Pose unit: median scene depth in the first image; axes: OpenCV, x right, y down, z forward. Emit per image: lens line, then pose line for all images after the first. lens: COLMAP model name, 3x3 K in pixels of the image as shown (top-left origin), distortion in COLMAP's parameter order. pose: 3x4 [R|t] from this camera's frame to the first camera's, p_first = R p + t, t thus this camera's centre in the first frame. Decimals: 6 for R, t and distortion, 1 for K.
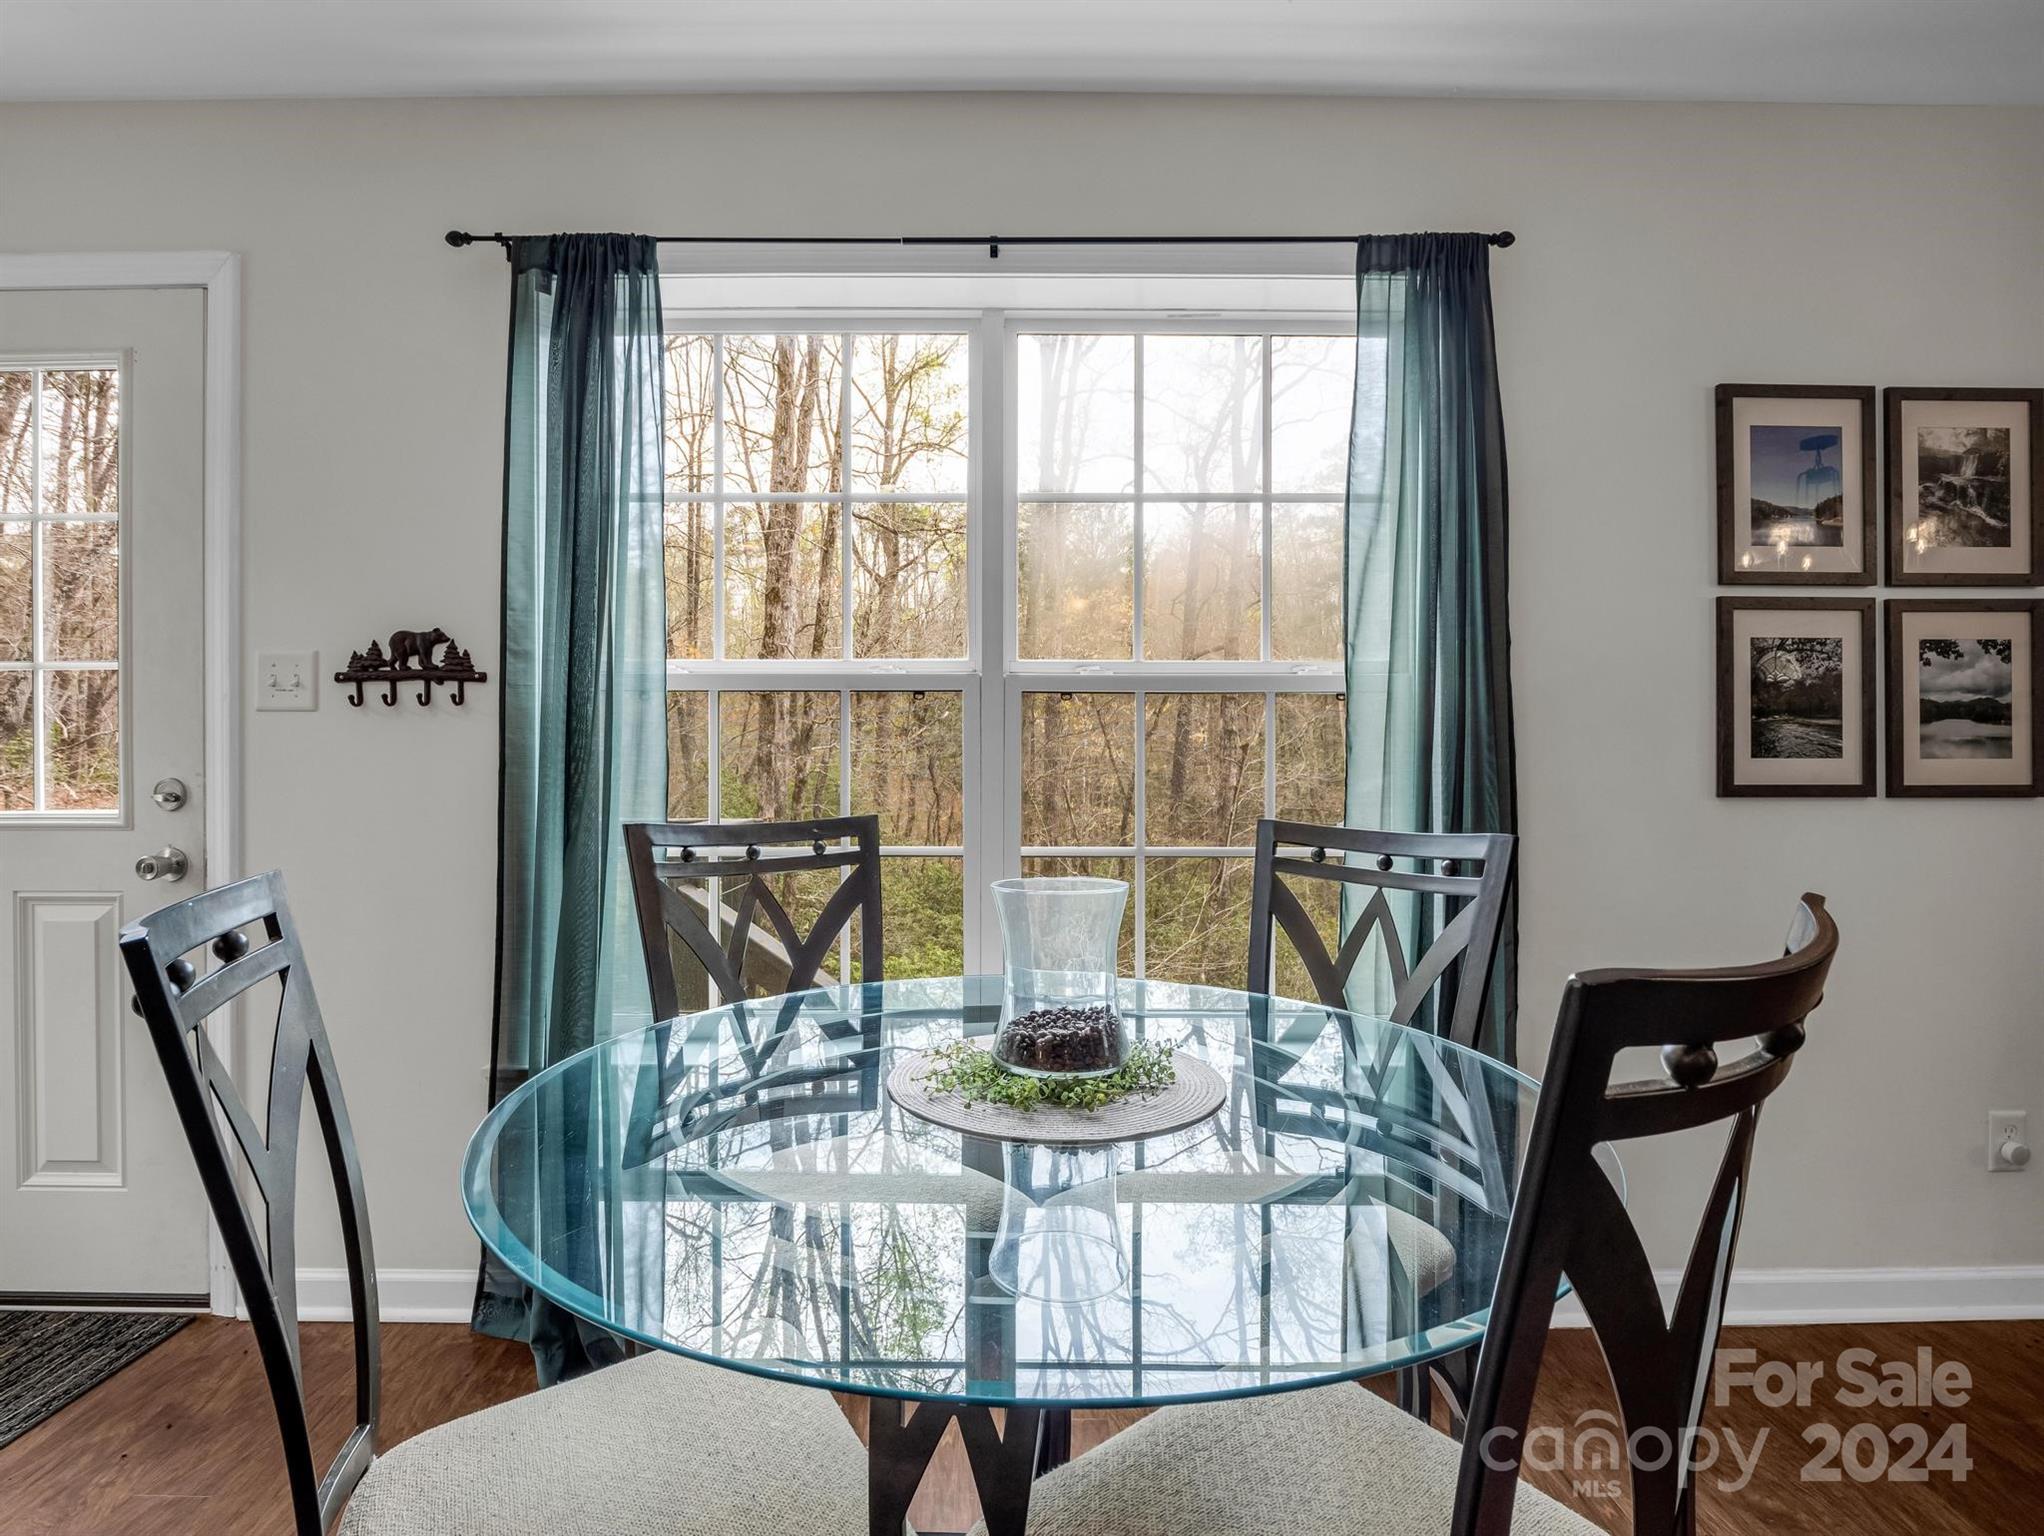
lens RADIAL K [[986.6, 0, 1022.0], [0, 986.6, 768.0], [0, 0, 1]] dist [-0.002617, -0.007865]
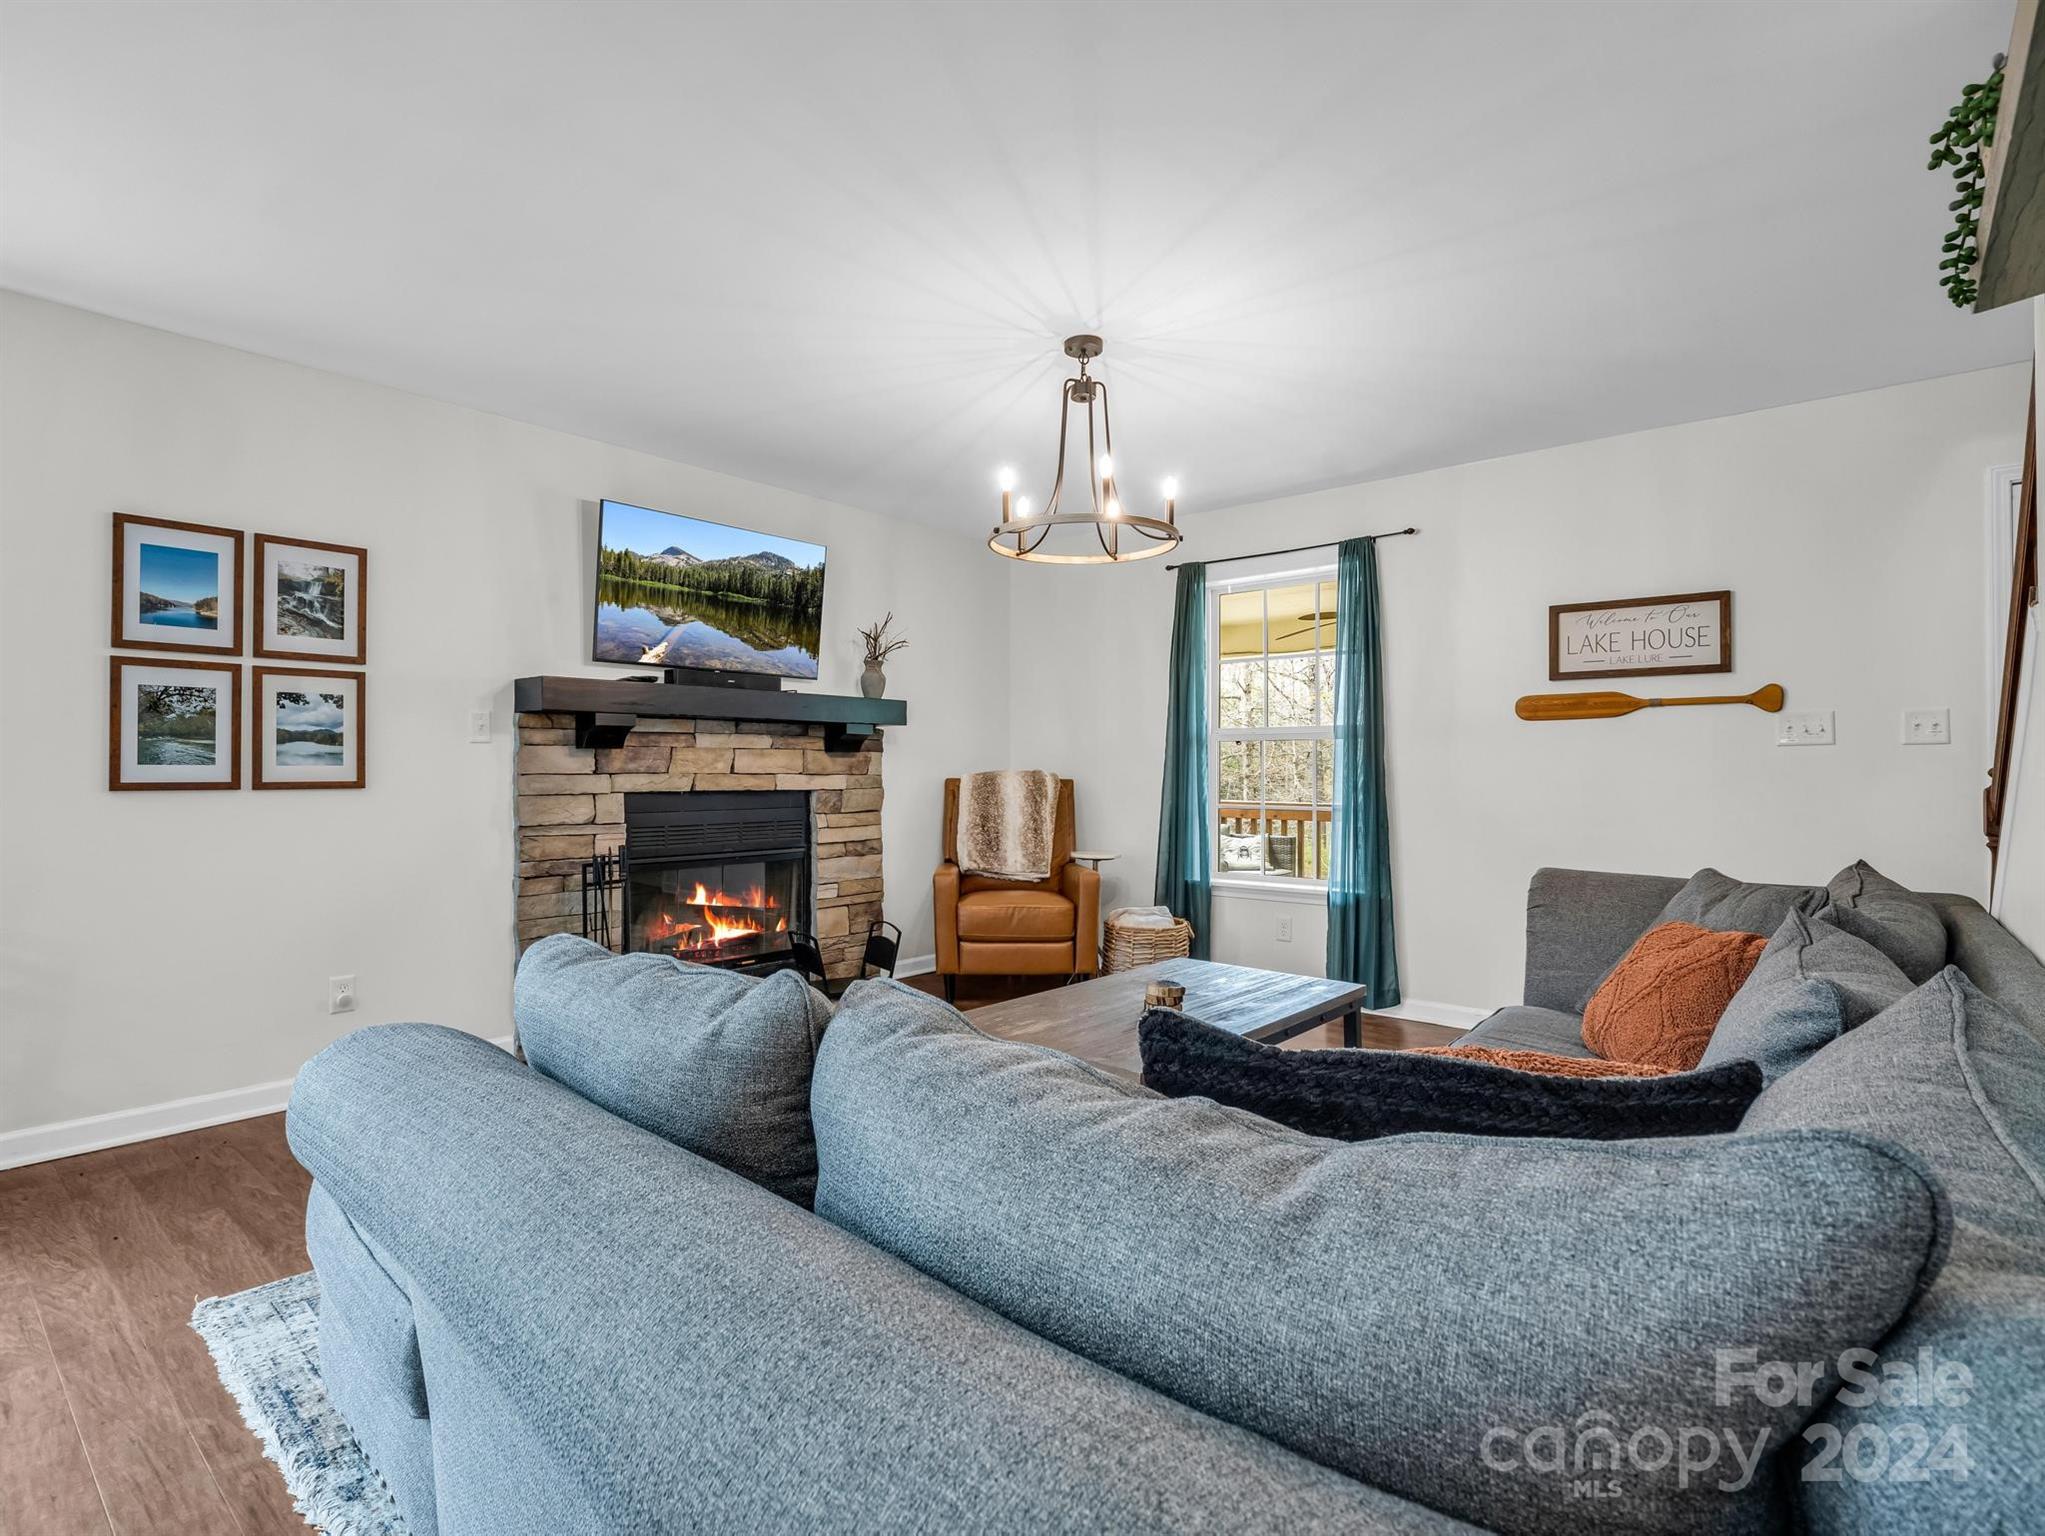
lens RADIAL K [[998.3, 0, 1009.6], [0, 998.3, 759.6], [0, 0, 1]] dist [-0.020205, -0.001024]
pose [[0.649960, 0.008169, 0.759925, 0.466042], [0.000085, 0.999941, -0.010822, -0.001499], [-0.759969, 0.007098, 0.649921, -0.980645]]
